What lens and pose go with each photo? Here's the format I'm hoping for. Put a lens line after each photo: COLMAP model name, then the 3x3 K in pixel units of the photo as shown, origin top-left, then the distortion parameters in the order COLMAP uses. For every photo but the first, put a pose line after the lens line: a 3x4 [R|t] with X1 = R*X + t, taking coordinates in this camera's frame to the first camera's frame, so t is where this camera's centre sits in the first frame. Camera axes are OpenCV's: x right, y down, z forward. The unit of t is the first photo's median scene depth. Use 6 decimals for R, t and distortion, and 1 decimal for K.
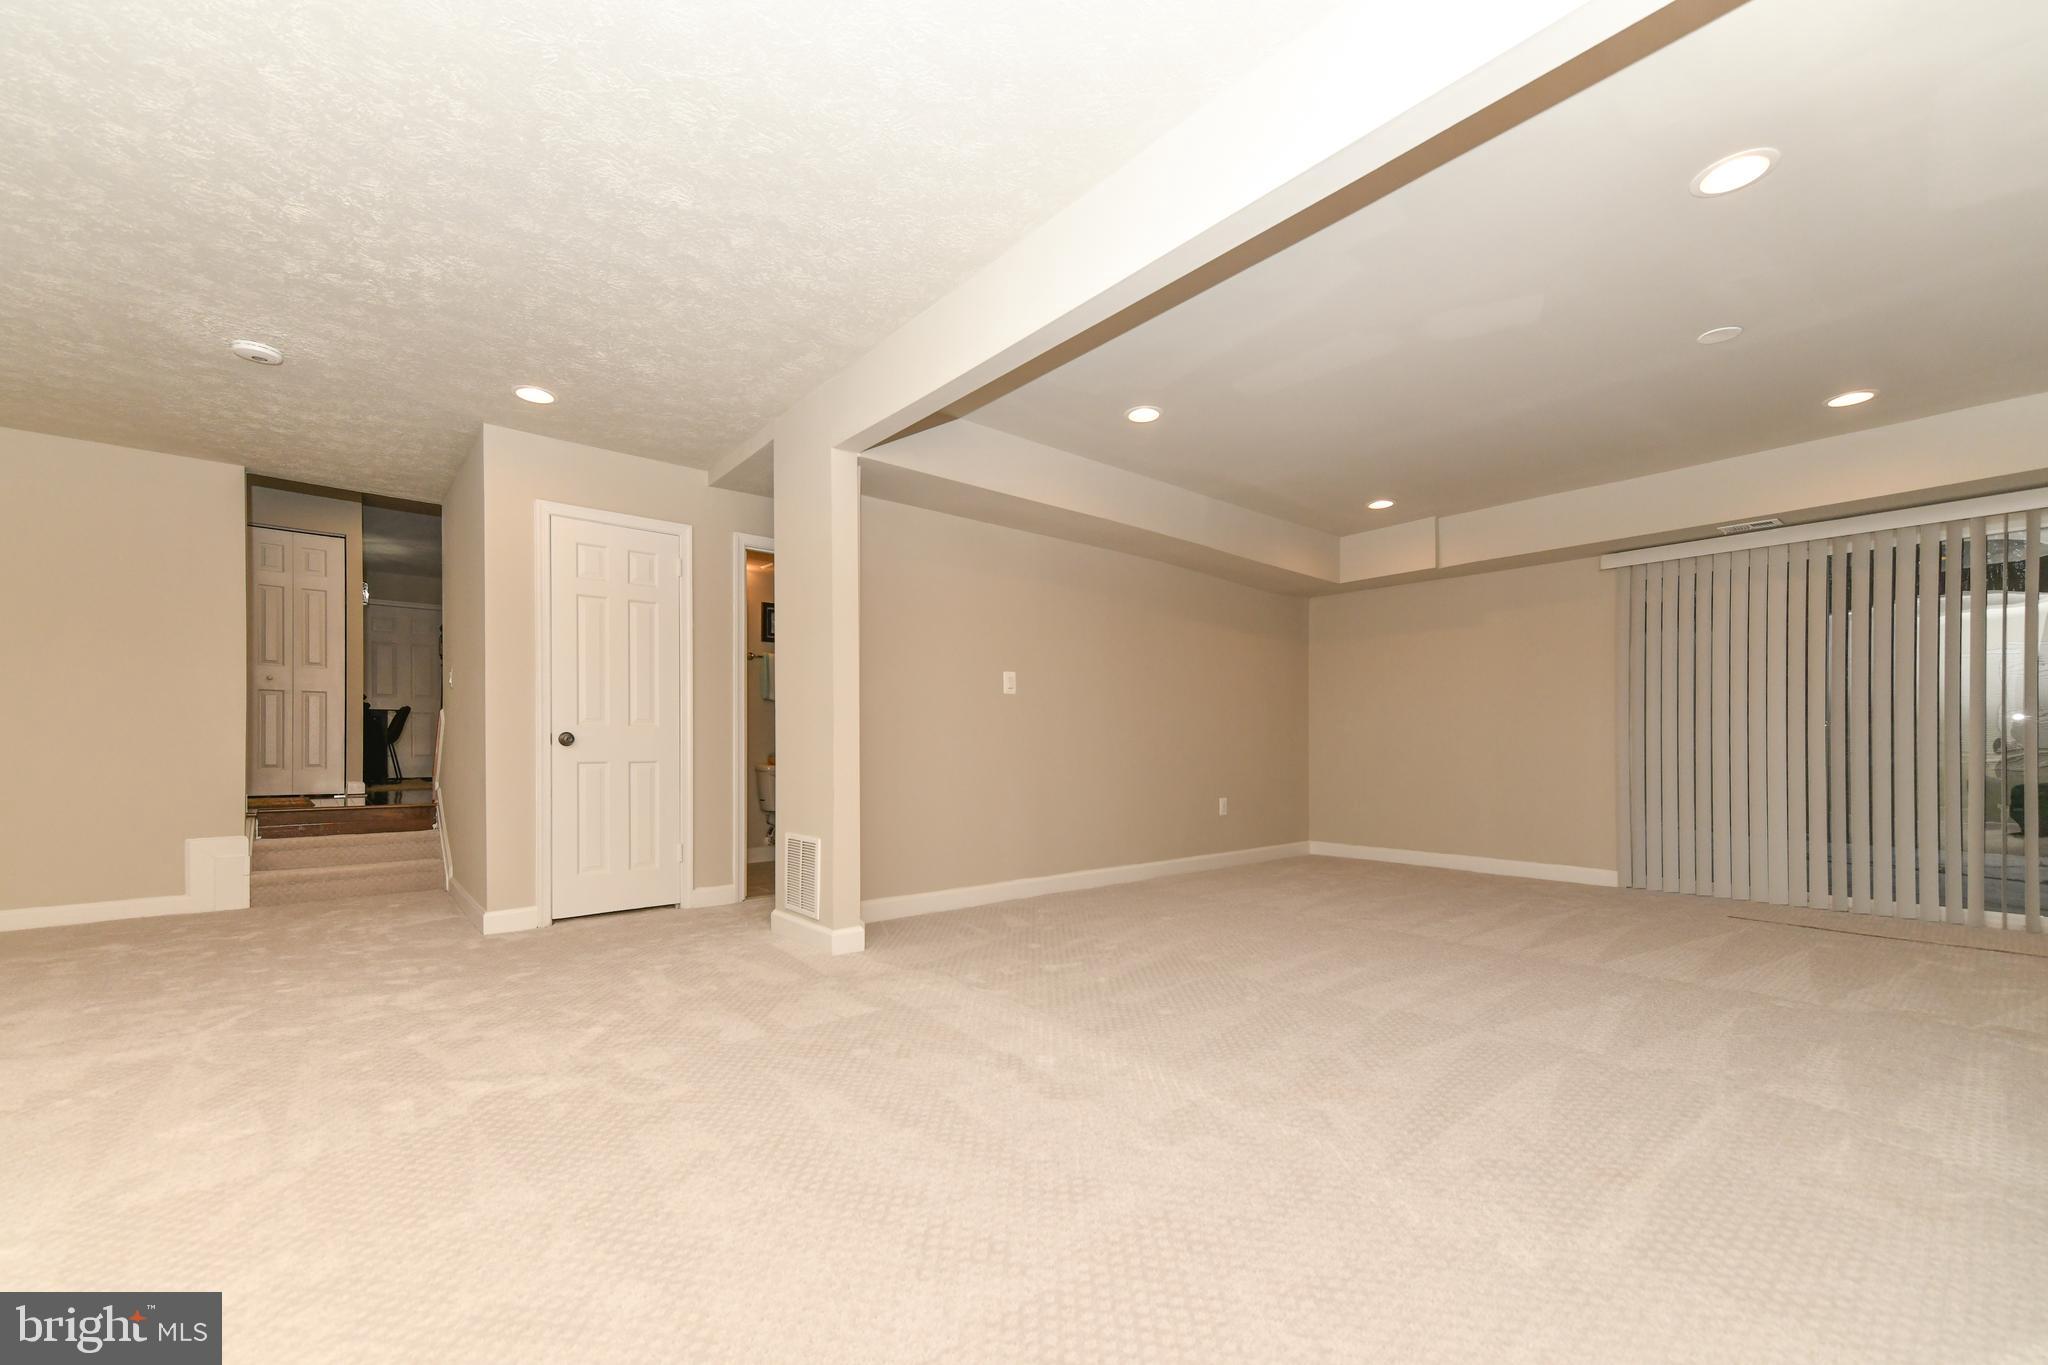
lens RADIAL K [[811.6, 0, 1024.0], [0, 811.6, 682.5], [0, 0, 1]] dist [0.001895, 0.000746]
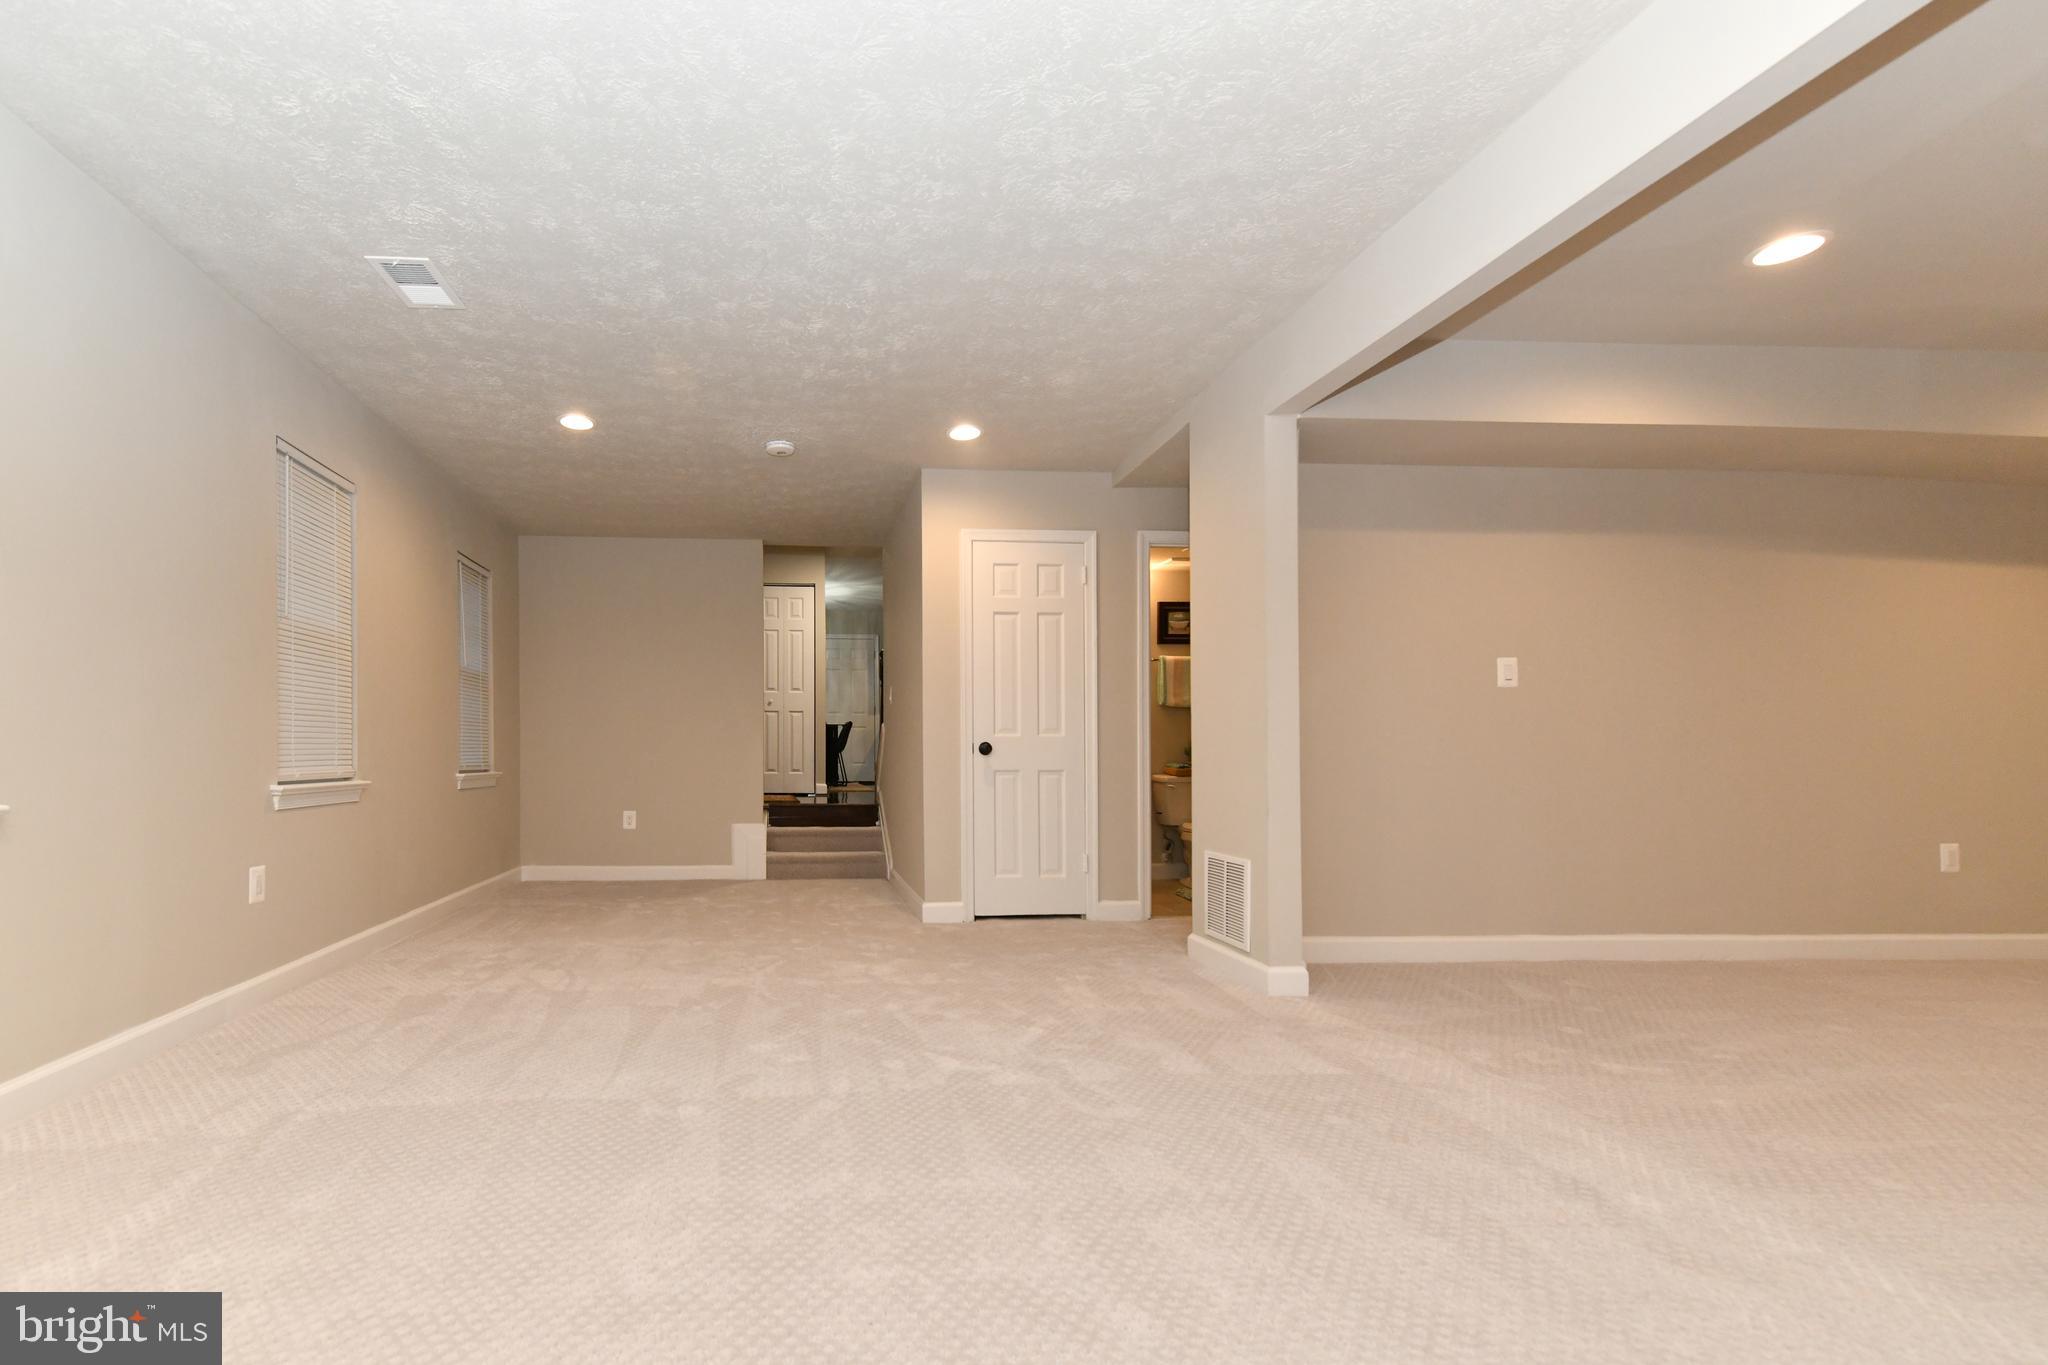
lens RADIAL K [[947.8, 0, 1024.0], [0, 947.8, 682.5], [0, 0, 1]] dist [0.001281, 0.000680]
pose [[0.791591, -0.049384, -0.609052, 0.204280], [0.045989, 0.998717, -0.021206, 0.009787], [0.609318, -0.011223, 0.792847, 0.036222]]
